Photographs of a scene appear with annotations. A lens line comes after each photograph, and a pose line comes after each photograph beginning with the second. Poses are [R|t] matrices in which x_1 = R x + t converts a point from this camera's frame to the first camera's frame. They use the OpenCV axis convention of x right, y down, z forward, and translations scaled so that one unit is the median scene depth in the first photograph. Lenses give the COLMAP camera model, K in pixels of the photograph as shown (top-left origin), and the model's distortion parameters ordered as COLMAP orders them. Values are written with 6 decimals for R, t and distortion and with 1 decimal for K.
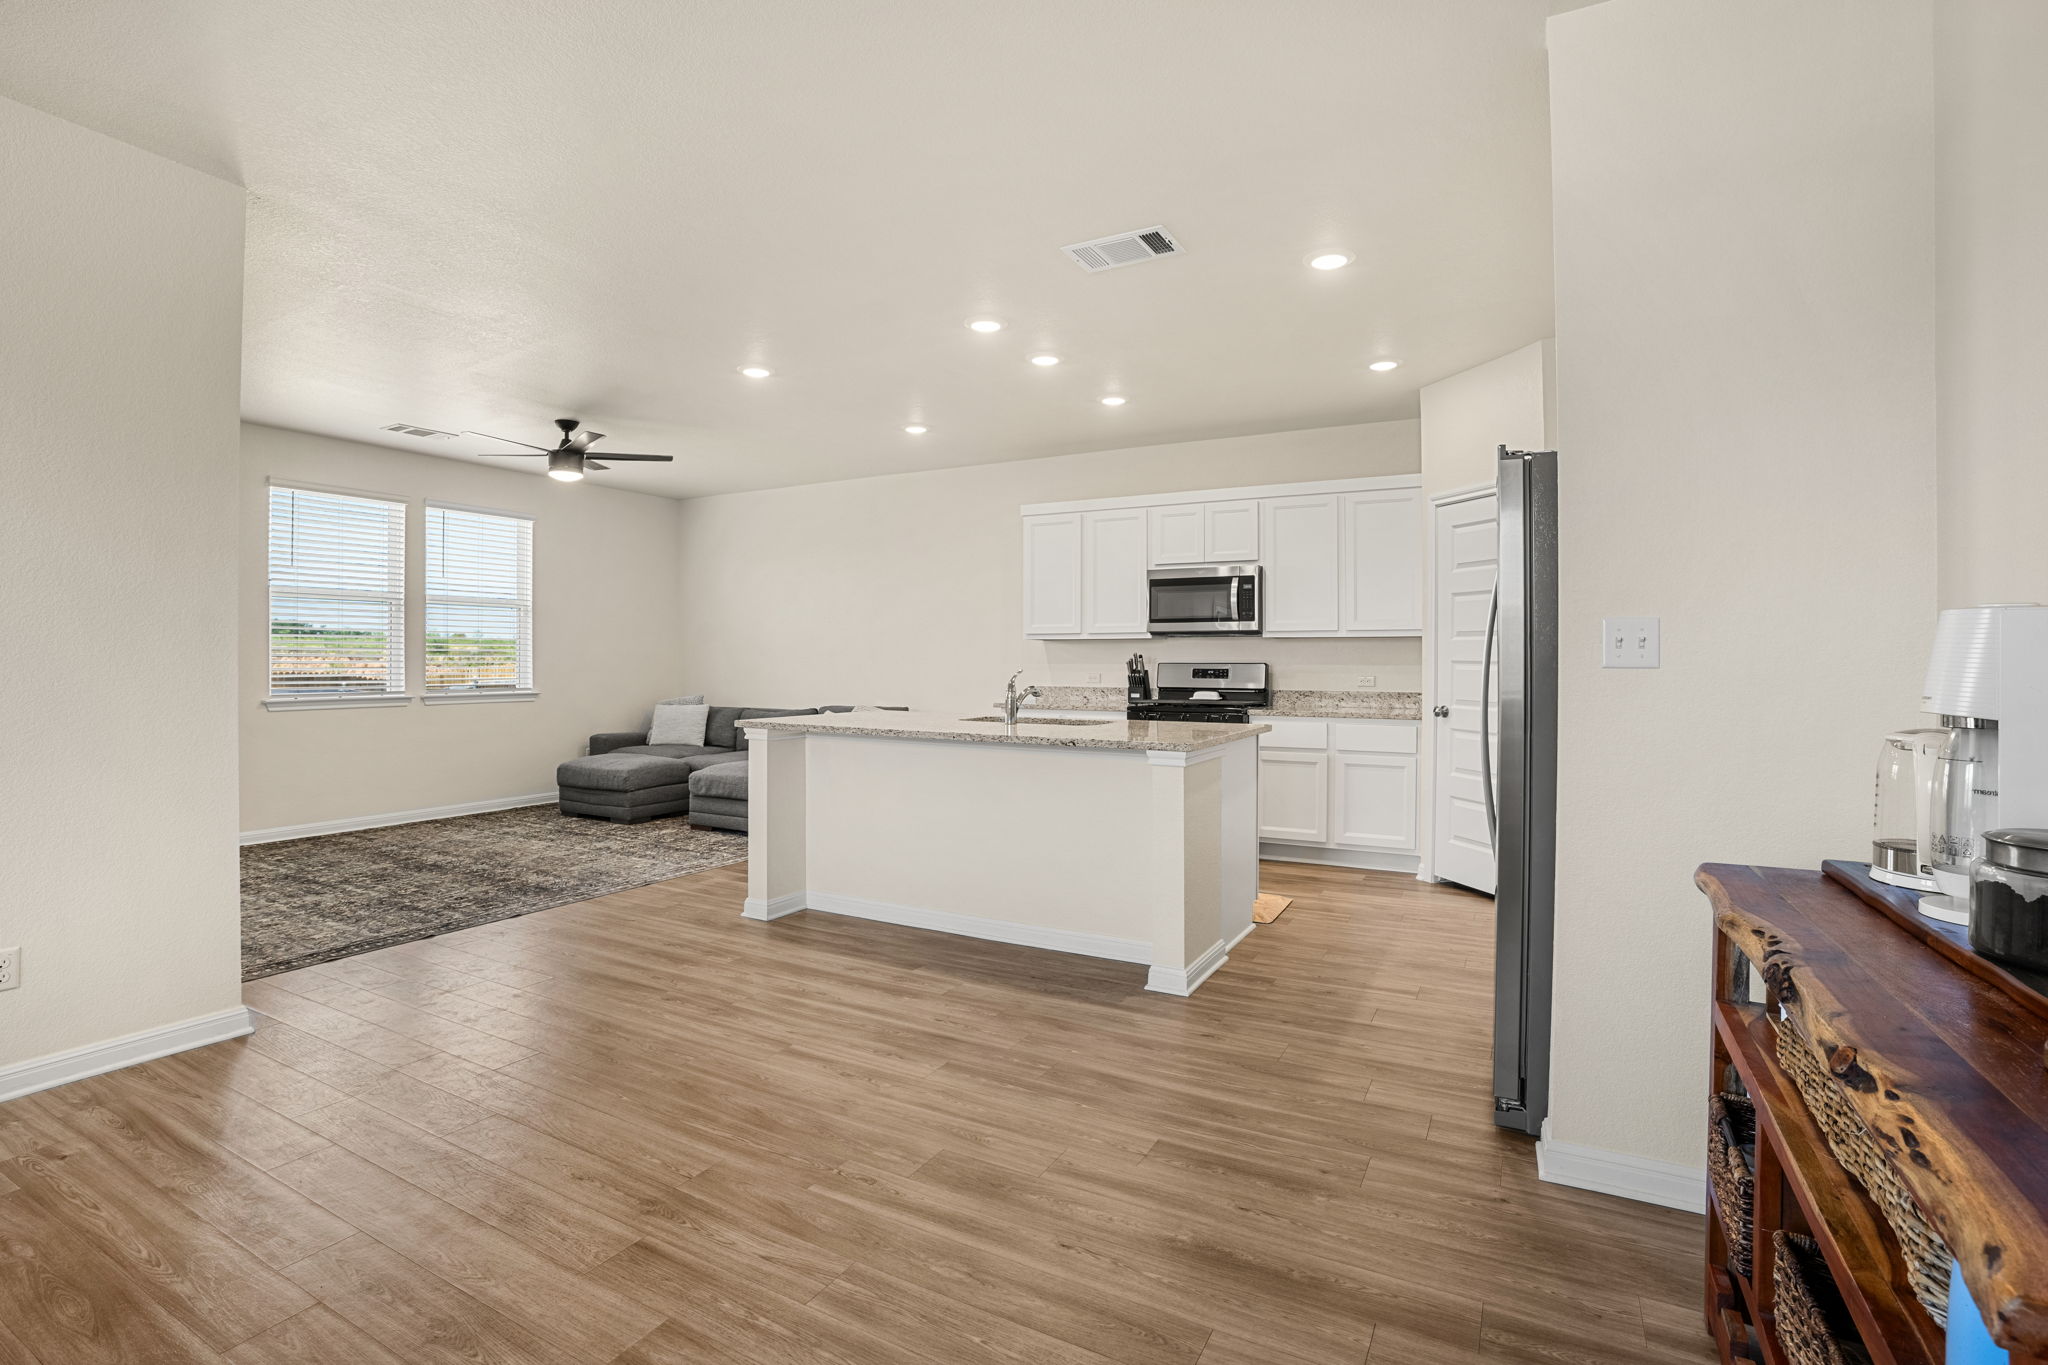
lens RADIAL K [[959.9, 0, 1035.4], [0, 959.9, 662.6], [0, 0, 1]] dist [-0.046595, 0.017759]
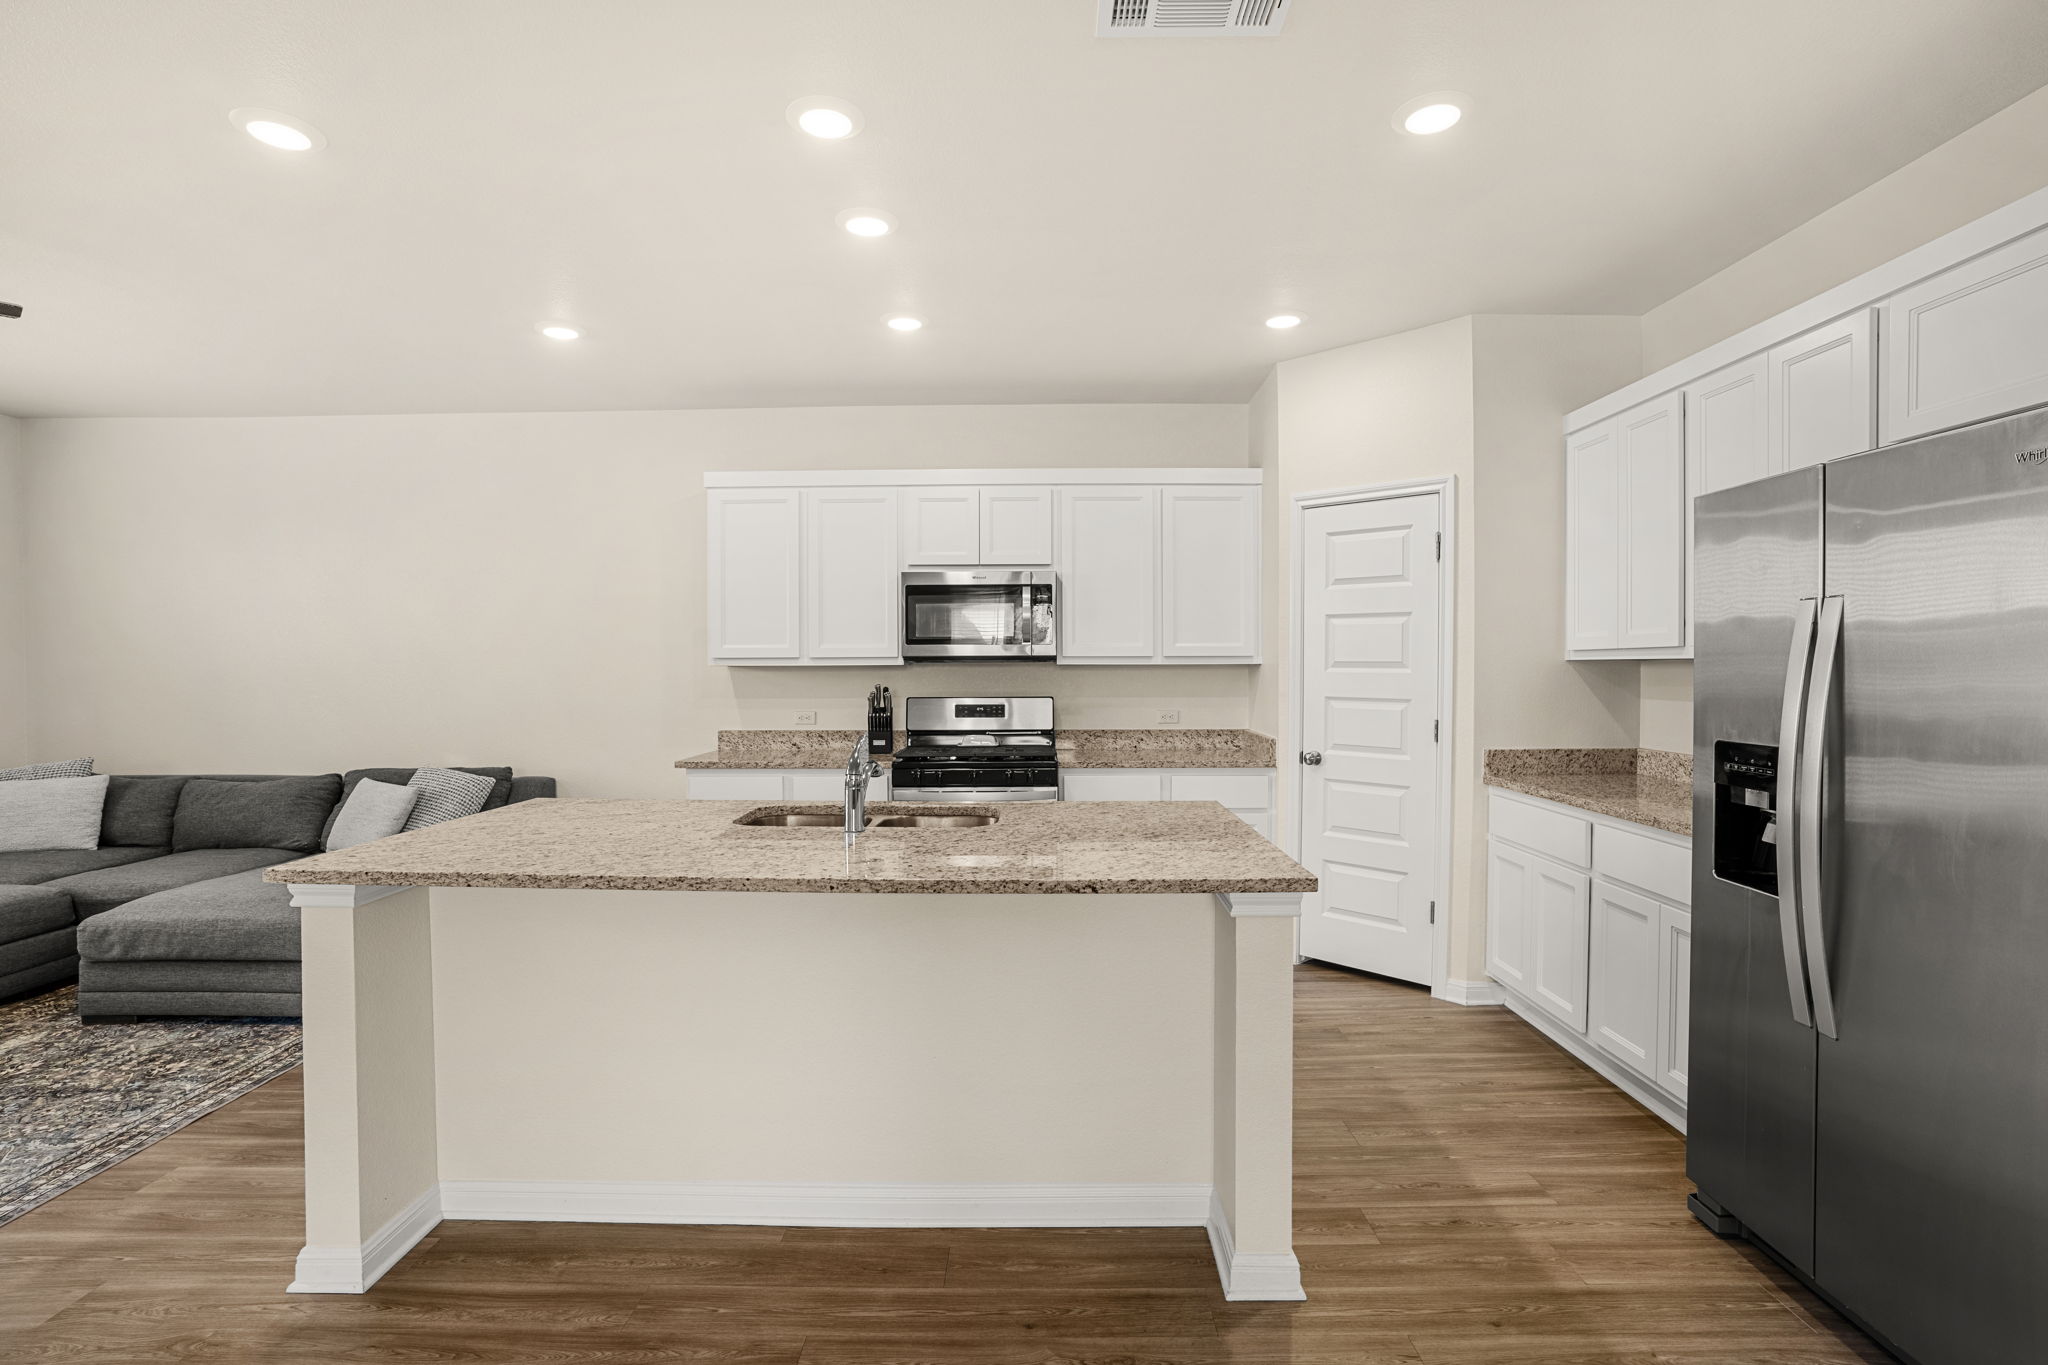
lens RADIAL K [[959.9, 0, 1037.5], [0, 959.9, 681.4], [0, 0, 1]] dist [-0.046595, 0.017759]
pose [[0.884563, -0.010039, 0.466312, -0.169049], [0.005595, 0.999925, 0.010915, -0.025323], [-0.466387, -0.007046, 0.884553, 0.378359]]
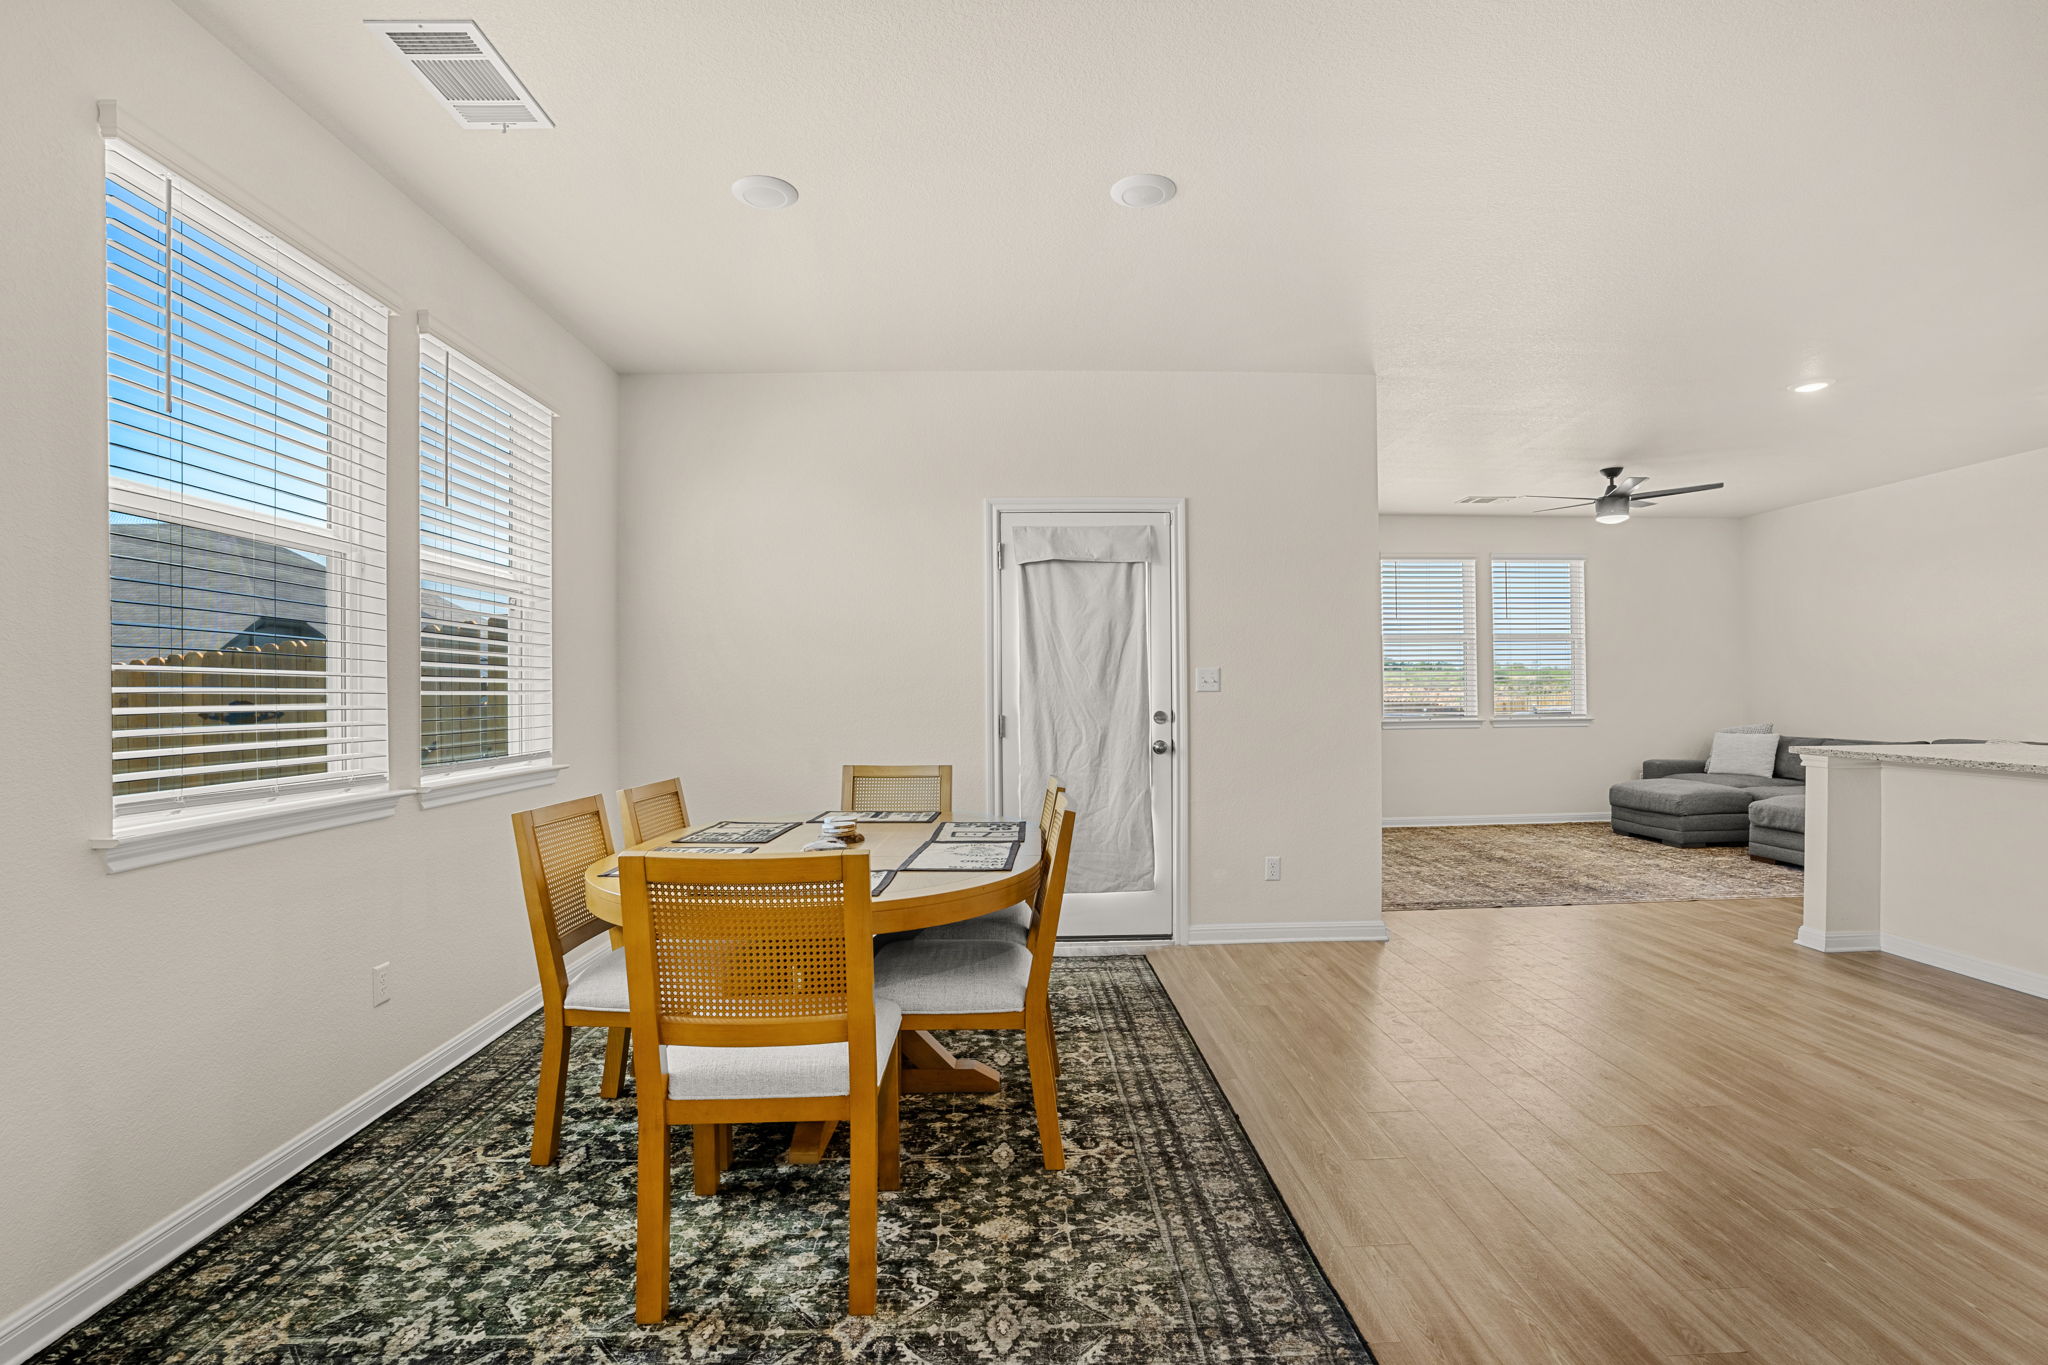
lens RADIAL K [[959.9, 0, 1018.5], [0, 959.9, 699.4], [0, 0, 1]] dist [-0.046595, 0.017759]
pose [[0.511504, -0.004205, -0.859271, 0.104157], [0.012243, 0.999922, 0.002395, -0.000911], [0.859194, -0.011745, 0.511516, -0.171439]]
